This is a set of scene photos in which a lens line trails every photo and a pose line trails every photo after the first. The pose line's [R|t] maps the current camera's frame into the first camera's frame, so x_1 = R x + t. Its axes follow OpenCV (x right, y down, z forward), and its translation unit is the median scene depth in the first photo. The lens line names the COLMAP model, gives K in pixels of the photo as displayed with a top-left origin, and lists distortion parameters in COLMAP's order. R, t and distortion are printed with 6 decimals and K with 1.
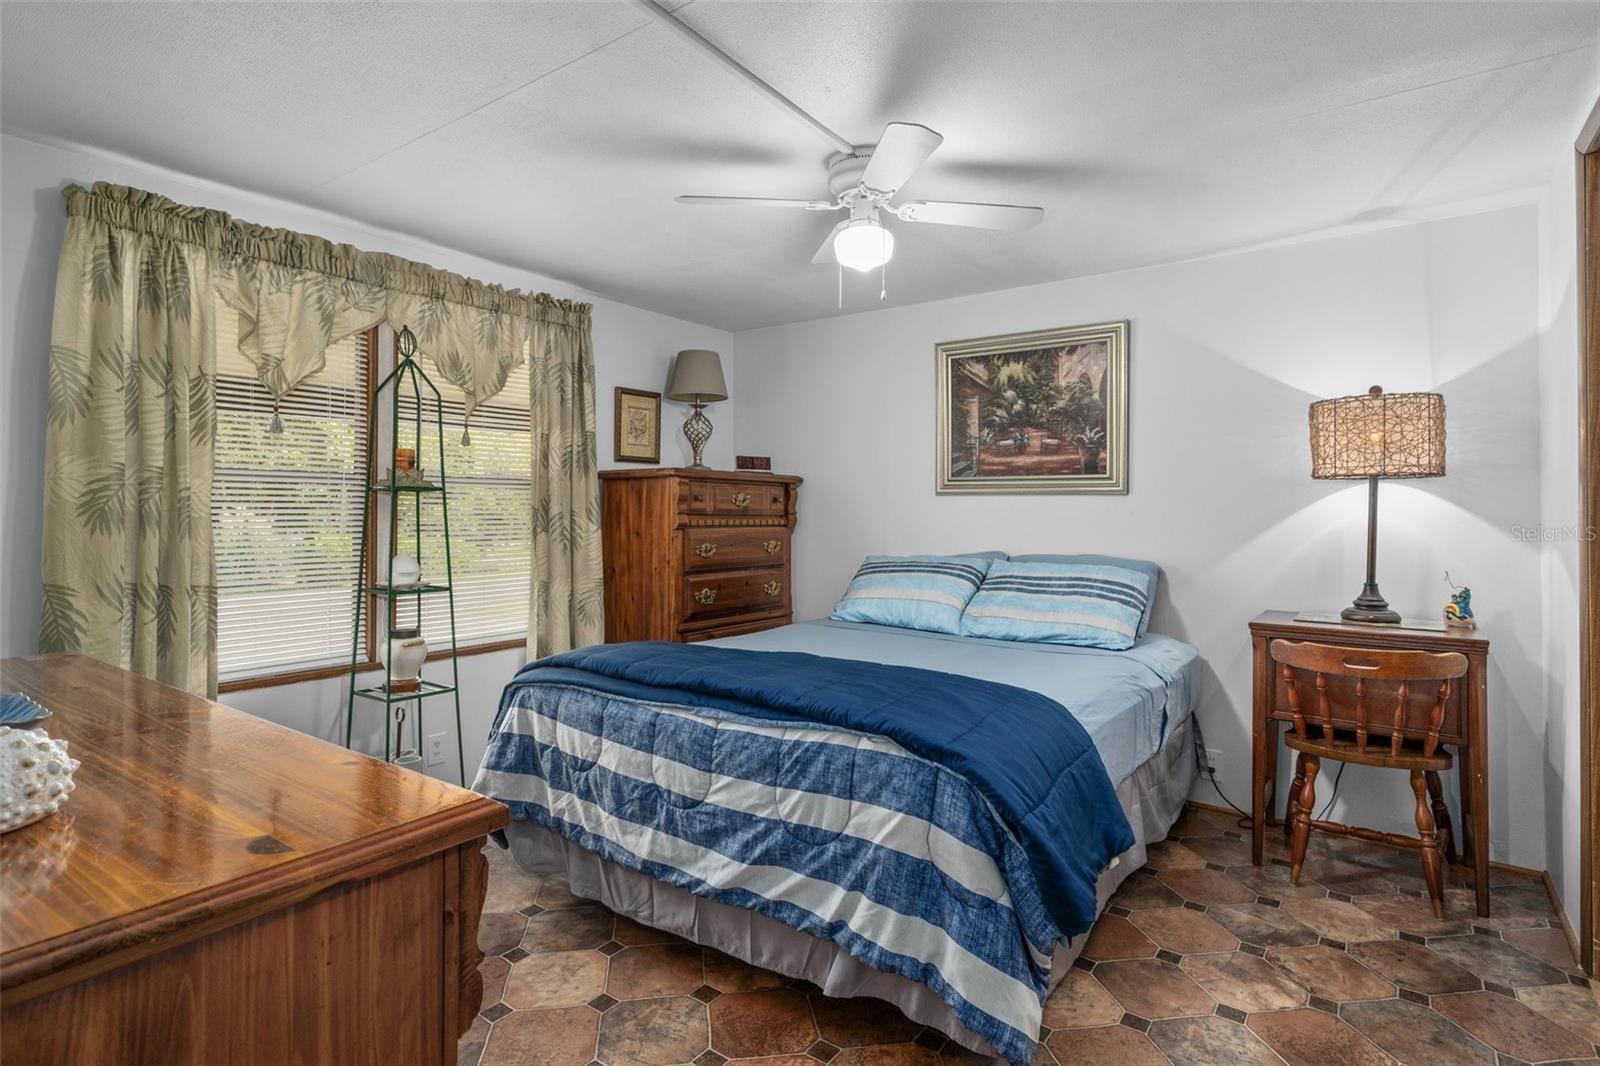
lens RADIAL K [[800.6, 0, 800.0], [0, 800.6, 533.0], [0, 0, 1]] dist [-0.000799, 0.000202]
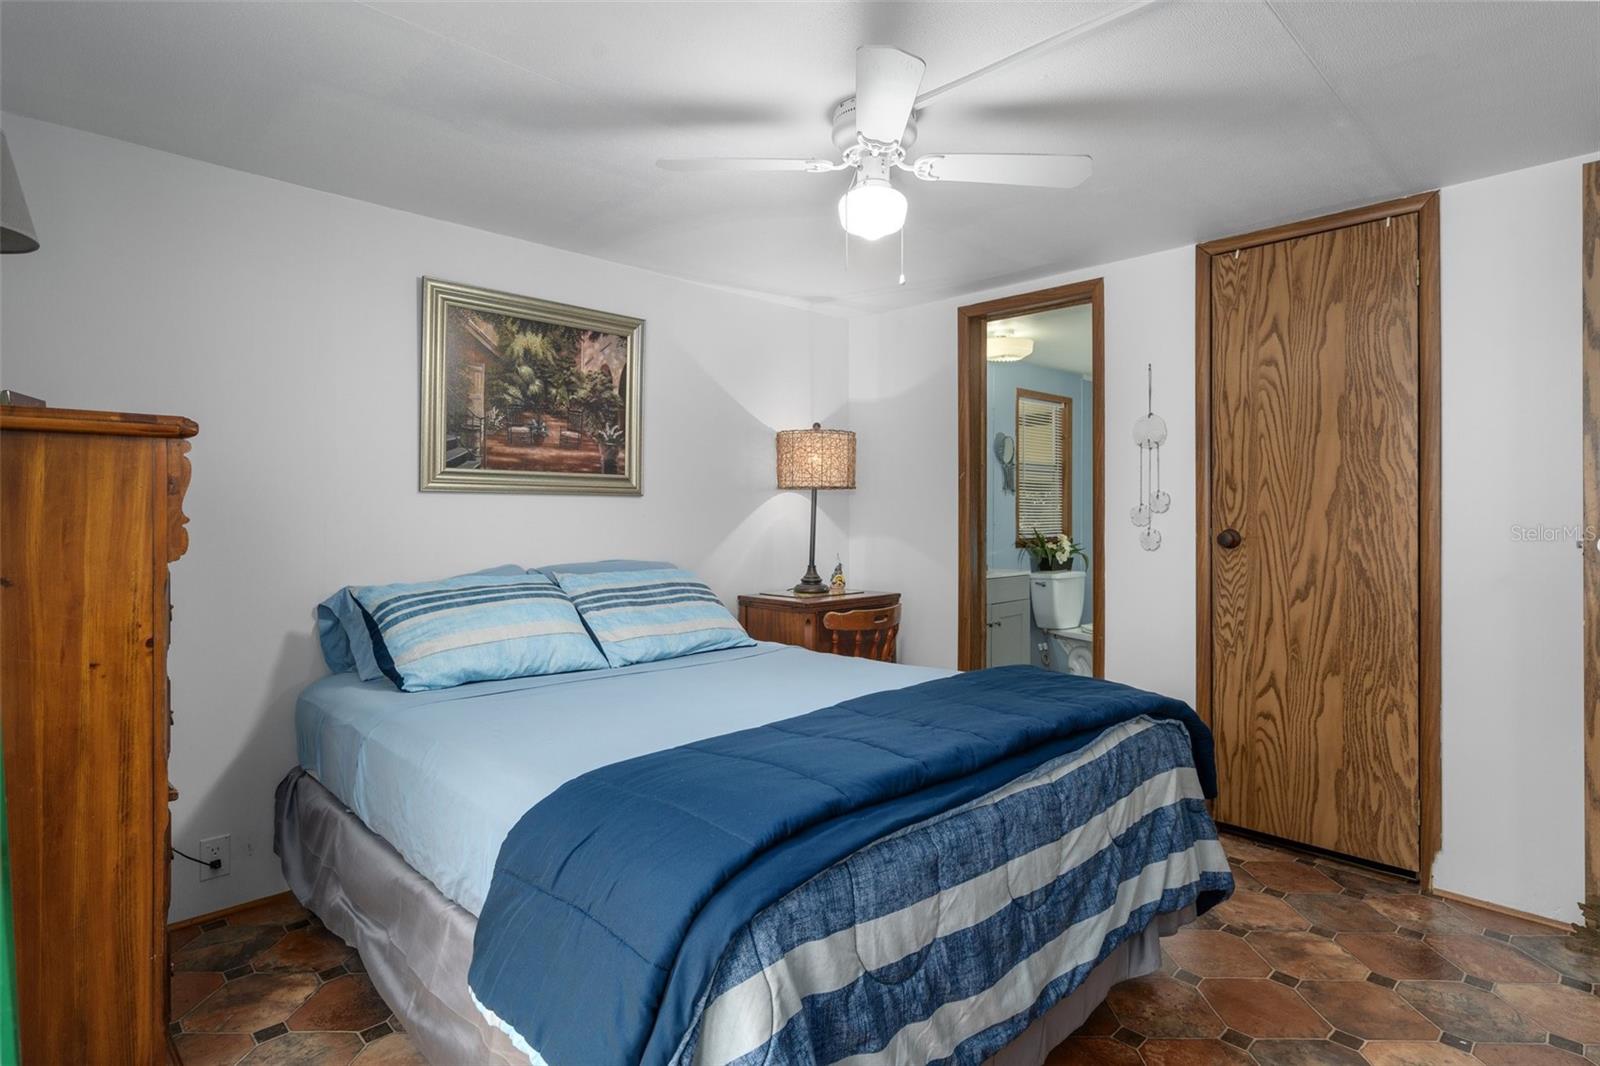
lens RADIAL K [[823.4, 0, 800.0], [0, 823.4, 533.0], [0, 0, 1]] dist [-0.000370, -0.000293]
pose [[0.175610, -0.029584, 0.984015, -0.549786], [0.027286, 0.999311, 0.025174, -0.023222], [-0.984082, 0.022429, 0.176296, 0.618984]]
